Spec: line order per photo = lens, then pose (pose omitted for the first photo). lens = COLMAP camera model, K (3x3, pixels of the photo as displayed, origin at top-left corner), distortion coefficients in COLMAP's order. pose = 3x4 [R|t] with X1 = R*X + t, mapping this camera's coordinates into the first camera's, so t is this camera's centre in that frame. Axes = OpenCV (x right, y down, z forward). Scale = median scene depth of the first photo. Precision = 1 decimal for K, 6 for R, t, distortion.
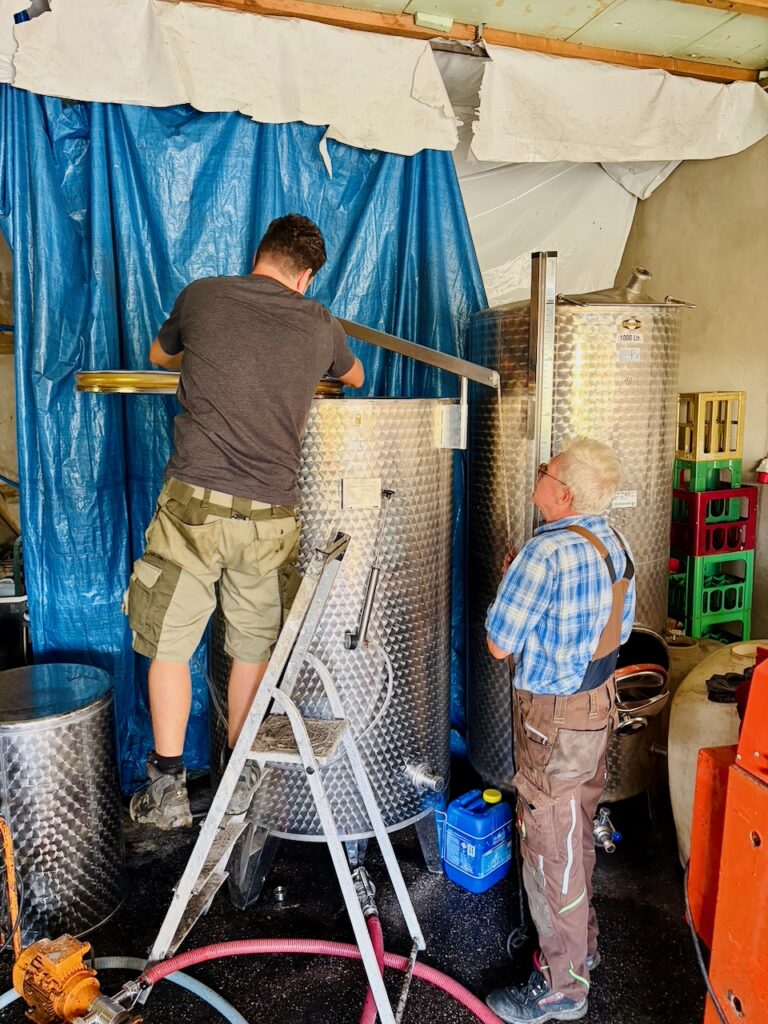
lens RADIAL K [[765.8, 0, 382.1], [0, 765.8, 518.8], [0, 0, 1]] dist [0.034147, -0.042945]
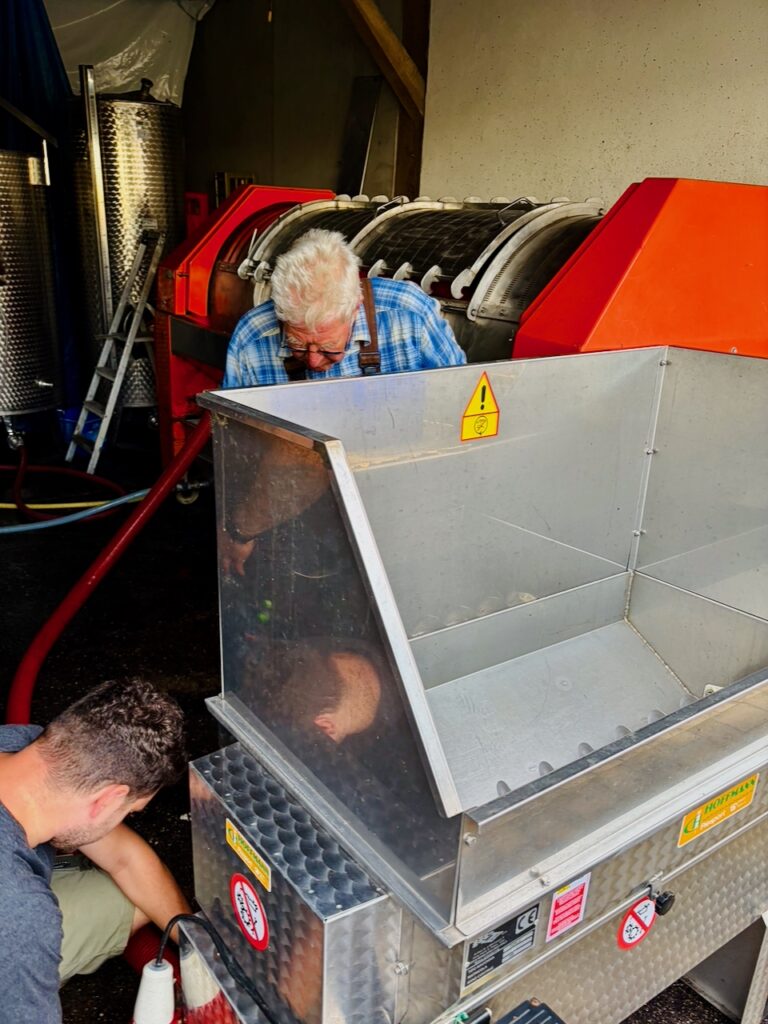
lens RADIAL K [[829.3, 0, 348.0], [0, 829.3, 566.3], [0, 0, 1]] dist [0.019246, -0.020263]
pose [[0.948909, -0.093164, 0.301482, 0.081526], [0.020206, 0.971401, 0.236585, 0.256160], [-0.314901, -0.218406, 0.923653, -0.938517]]
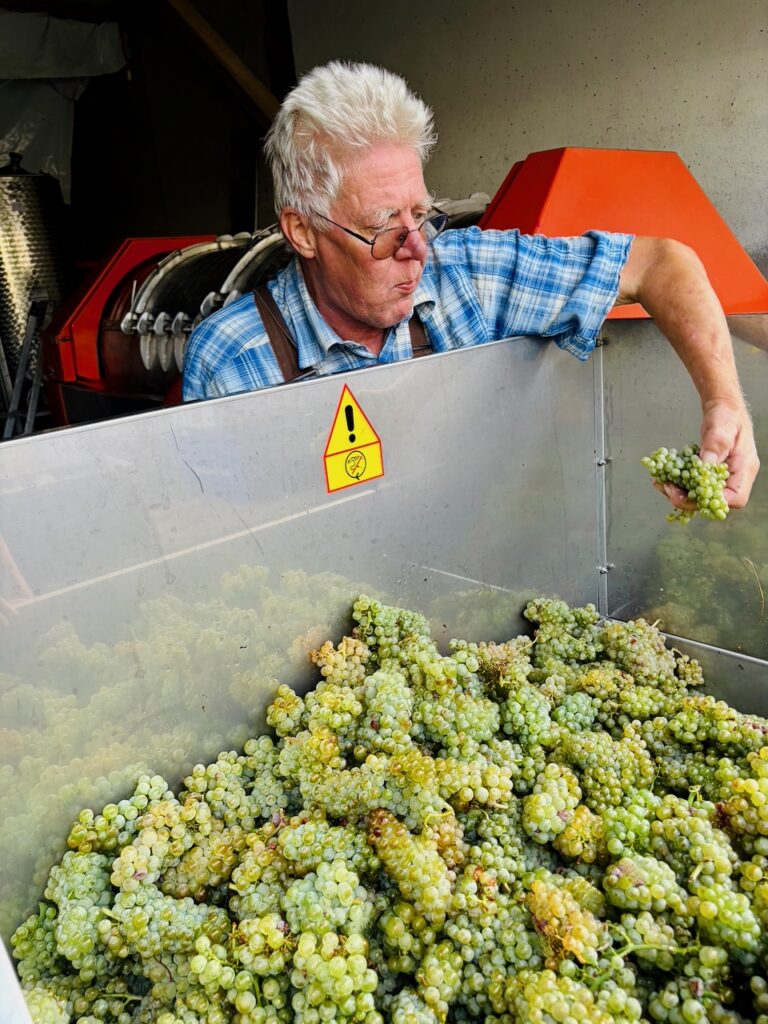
lens RADIAL K [[765.8, 0, 383.5], [0, 765.8, 519.1], [0, 0, 1]] dist [0.034147, -0.042945]
pose [[0.894731, -0.208611, 0.394890, 0.186855], [0.157501, 0.974782, 0.158094, 0.266783], [-0.417912, -0.079256, 0.905024, -0.785300]]
